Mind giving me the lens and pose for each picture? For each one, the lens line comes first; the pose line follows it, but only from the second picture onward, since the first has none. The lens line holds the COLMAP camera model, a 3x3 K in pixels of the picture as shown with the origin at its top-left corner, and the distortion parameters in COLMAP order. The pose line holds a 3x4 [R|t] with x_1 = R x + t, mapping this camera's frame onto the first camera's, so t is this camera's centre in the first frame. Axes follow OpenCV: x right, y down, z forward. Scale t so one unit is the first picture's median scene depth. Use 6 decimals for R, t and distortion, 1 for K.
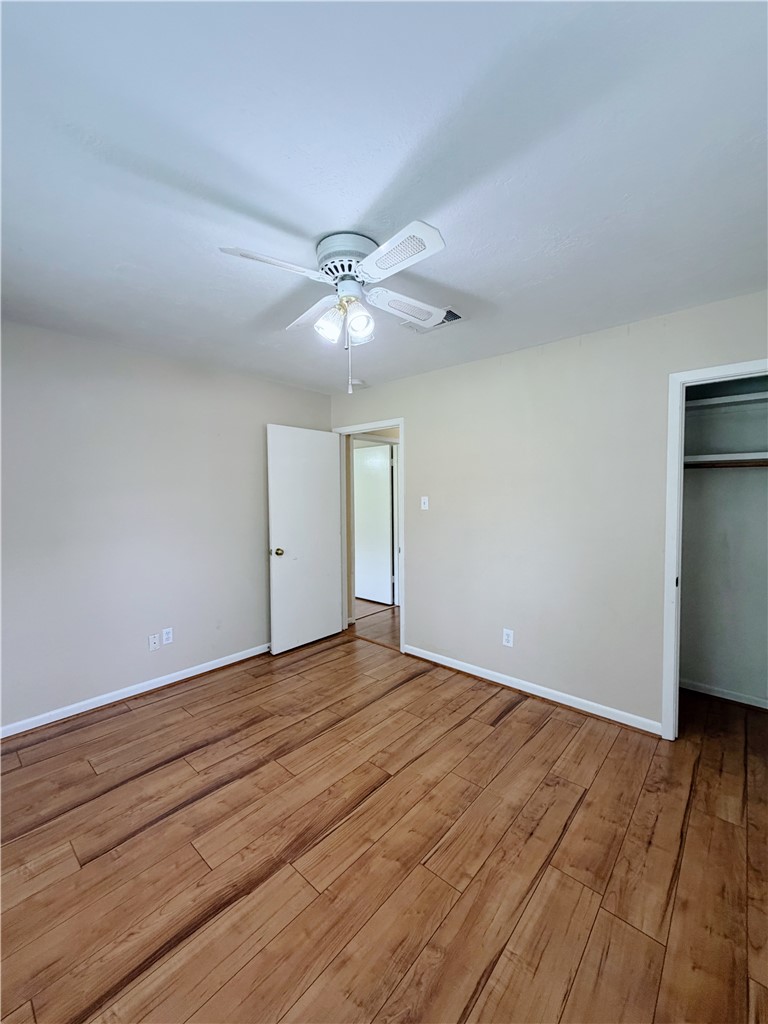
lens RADIAL K [[408.4, 0, 384.2], [0, 408.4, 509.3], [0, 0, 1]] dist [-0.001190, 0.000091]
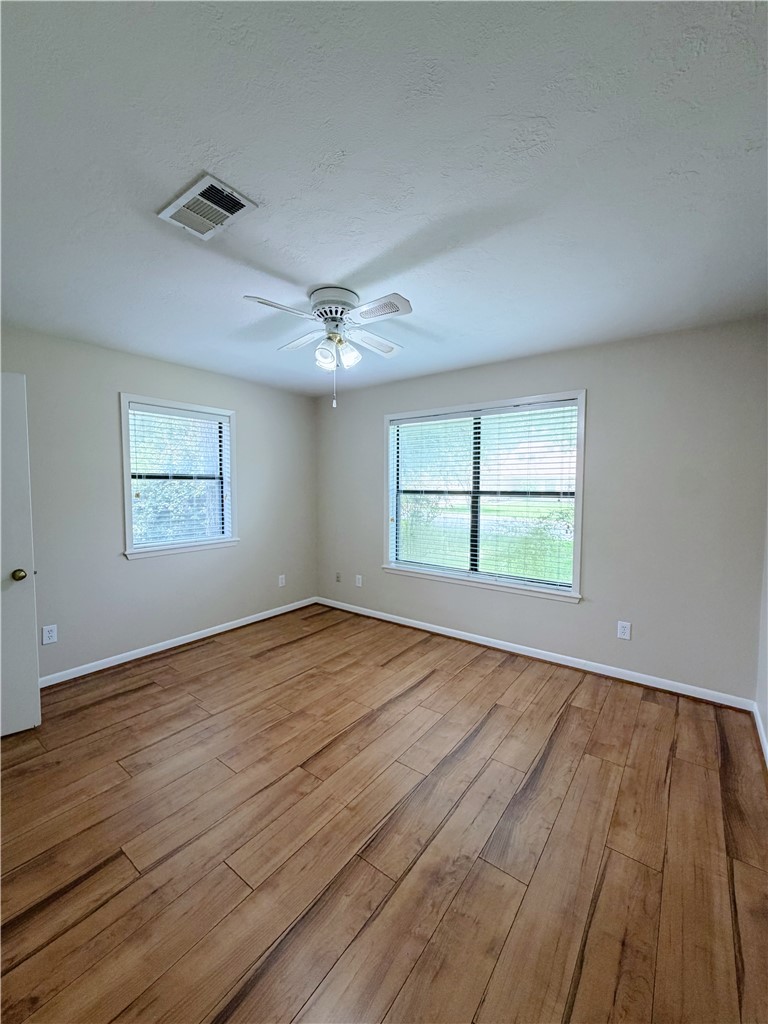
lens RADIAL K [[408.4, 0, 384.2], [0, 408.4, 509.3], [0, 0, 1]] dist [-0.001190, 0.000091]
pose [[-0.996876, 0.004528, -0.078858, -0.116041], [-0.003251, 0.995158, 0.098233, -0.075257], [0.078921, 0.098182, -0.992034, 2.004600]]
